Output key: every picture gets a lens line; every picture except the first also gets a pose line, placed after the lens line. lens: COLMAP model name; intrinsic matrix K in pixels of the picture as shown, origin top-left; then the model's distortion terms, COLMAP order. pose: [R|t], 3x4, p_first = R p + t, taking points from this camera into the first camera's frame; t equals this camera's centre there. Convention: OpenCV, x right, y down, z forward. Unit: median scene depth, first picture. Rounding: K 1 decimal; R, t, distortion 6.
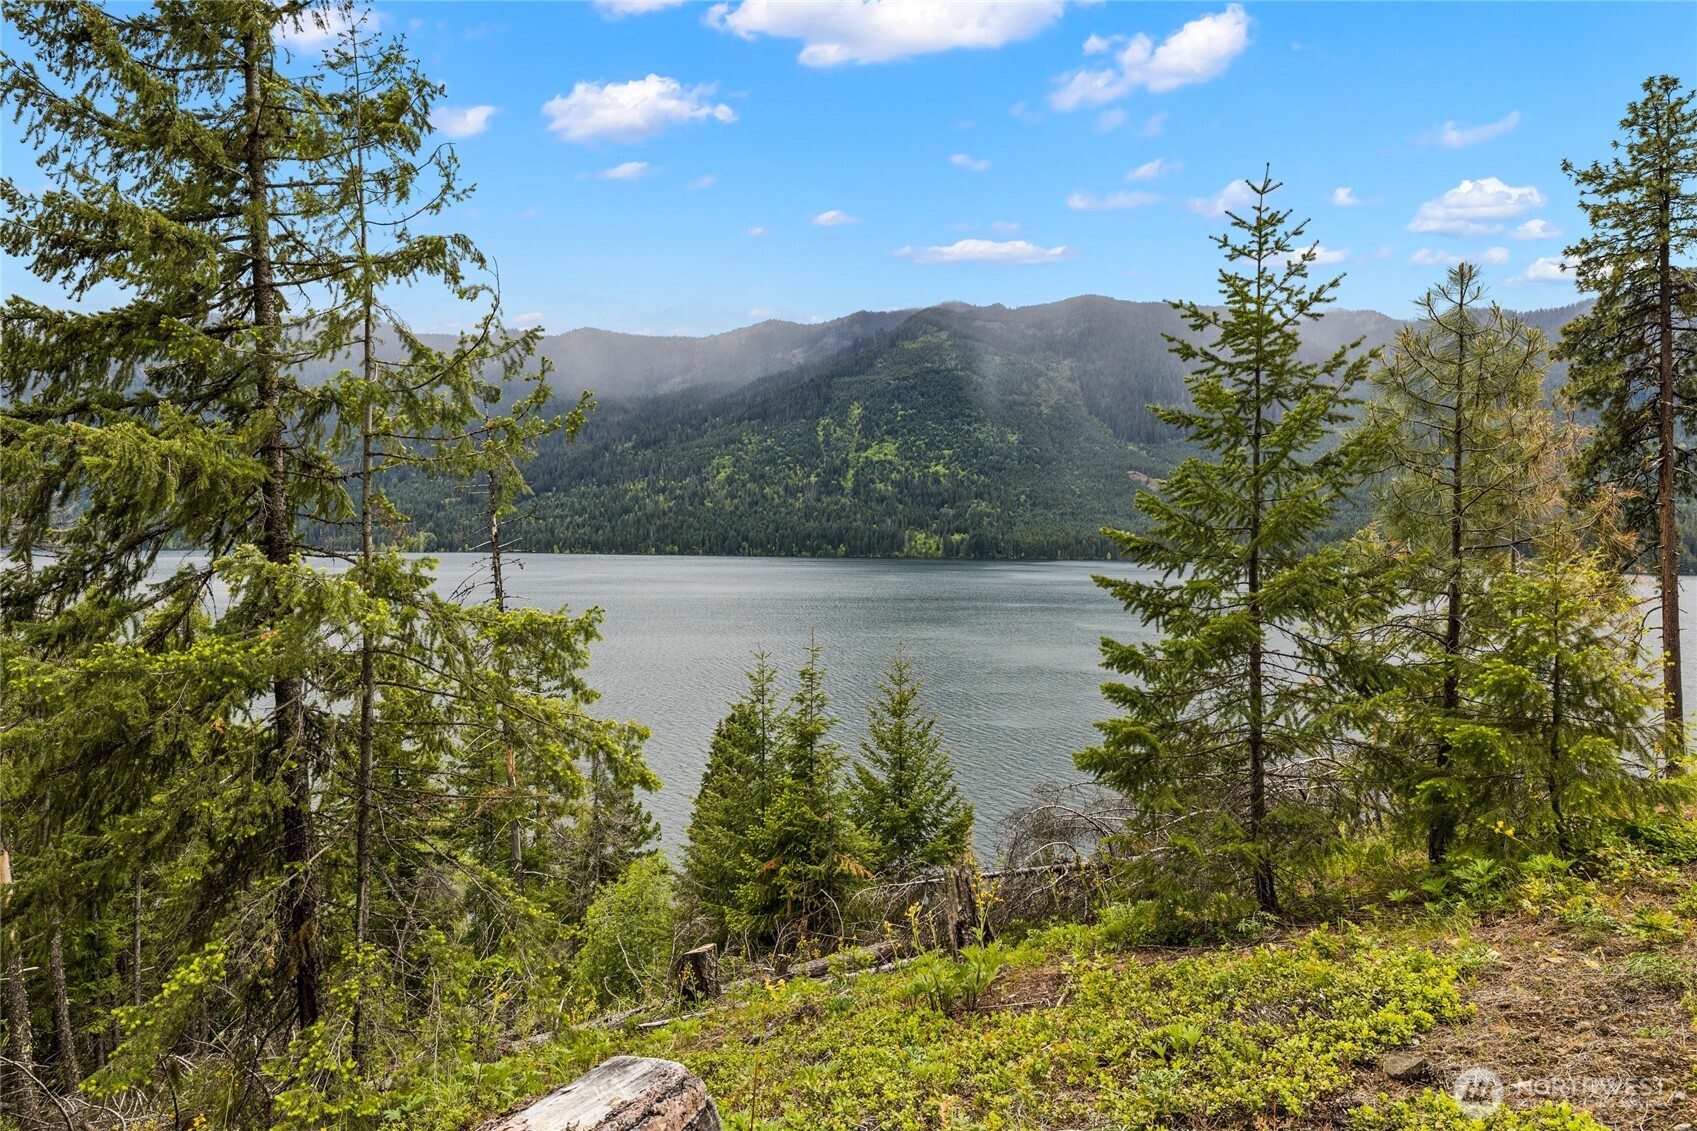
lens RADIAL K [[1022.3, 0, 834.2], [0, 1022.3, 546.9], [0, 0, 1]] dist [-0.000305, -0.000556]
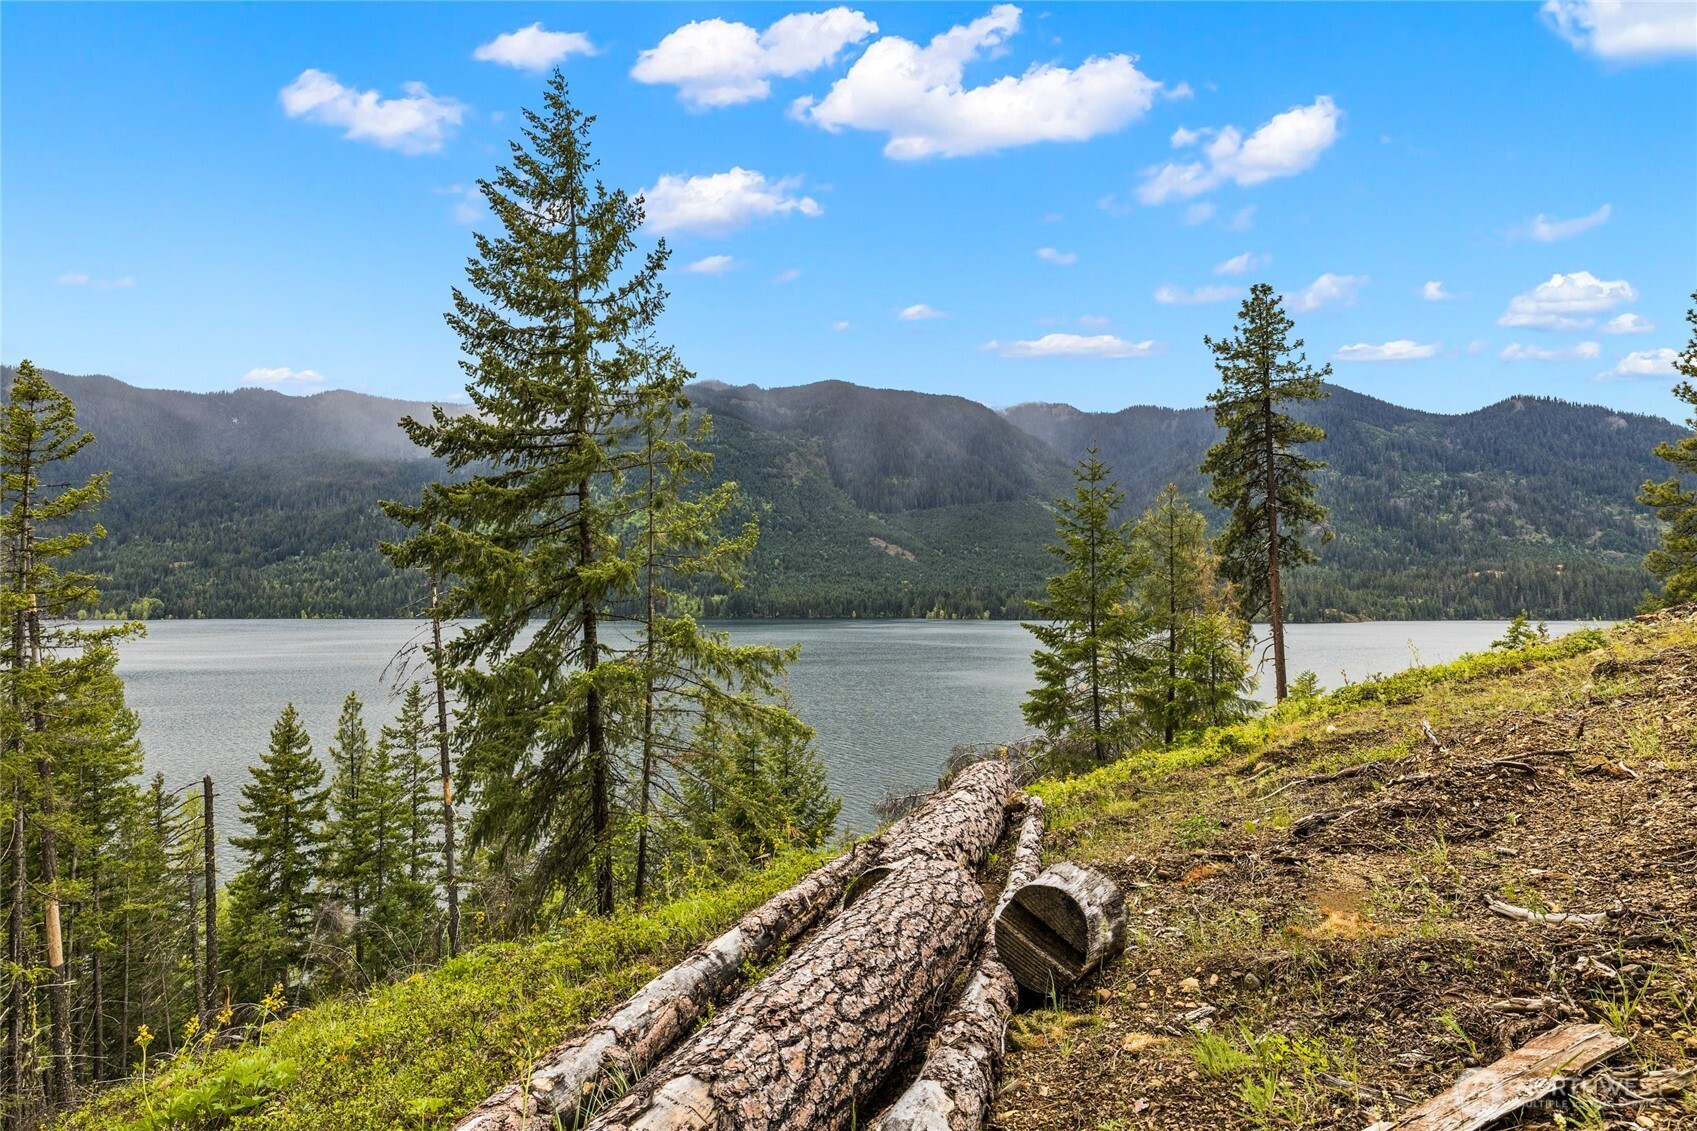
lens RADIAL K [[986.2, 0, 811.9], [0, 986.2, 560.0], [0, 0, 1]] dist [-0.005808, -0.001314]
pose [[0.972789, -0.000316, 0.231693, -0.153359], [0.011378, 0.998858, -0.046408, -0.003289], [-0.231413, 0.047781, 0.971681, -0.214242]]
